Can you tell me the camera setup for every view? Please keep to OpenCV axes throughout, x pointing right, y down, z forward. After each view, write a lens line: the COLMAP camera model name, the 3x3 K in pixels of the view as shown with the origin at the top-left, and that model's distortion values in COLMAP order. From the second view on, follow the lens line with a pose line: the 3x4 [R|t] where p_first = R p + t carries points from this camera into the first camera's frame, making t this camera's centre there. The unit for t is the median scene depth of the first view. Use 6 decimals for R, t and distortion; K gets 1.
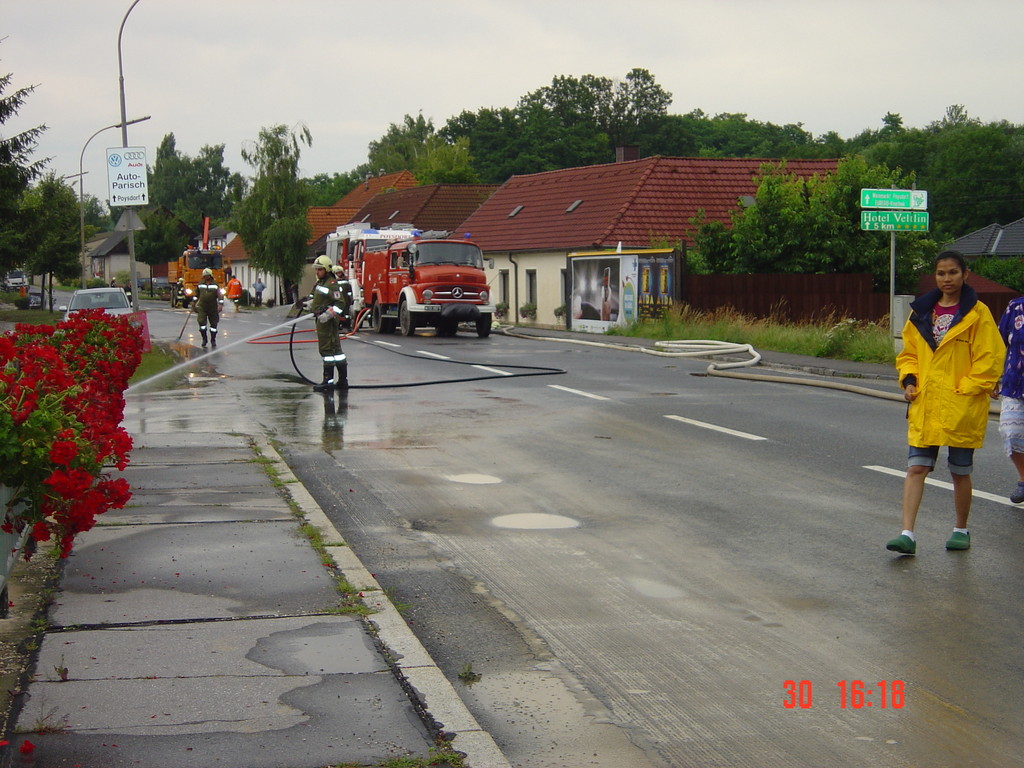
lens RADIAL K [[1994.8, 0, 512.0], [0, 1994.8, 384.0], [0, 0, 1]] dist [-0.078322, -0.235257]
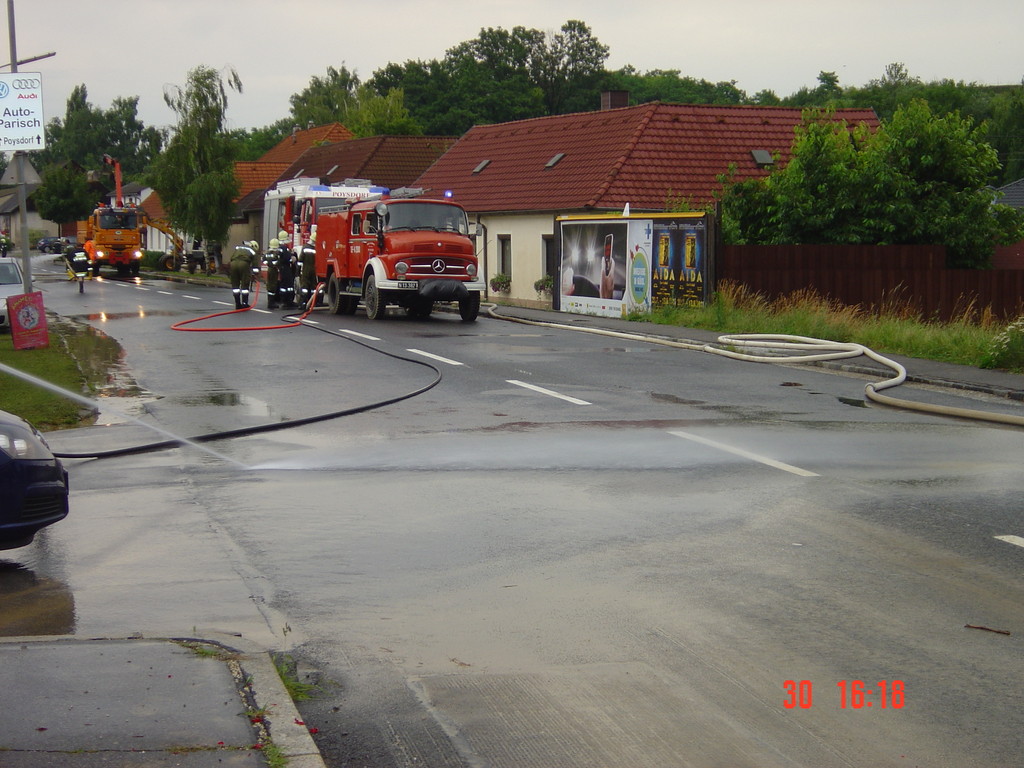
lens RADIAL K [[1994.8, 0, 512.0], [0, 1994.8, 384.0], [0, 0, 1]] dist [-0.078322, -0.235257]
pose [[0.999051, 0.004079, 0.043370, -0.023320], [-0.004965, 0.999781, 0.020327, -0.010724], [-0.043278, -0.020523, 0.998852, 0.145225]]
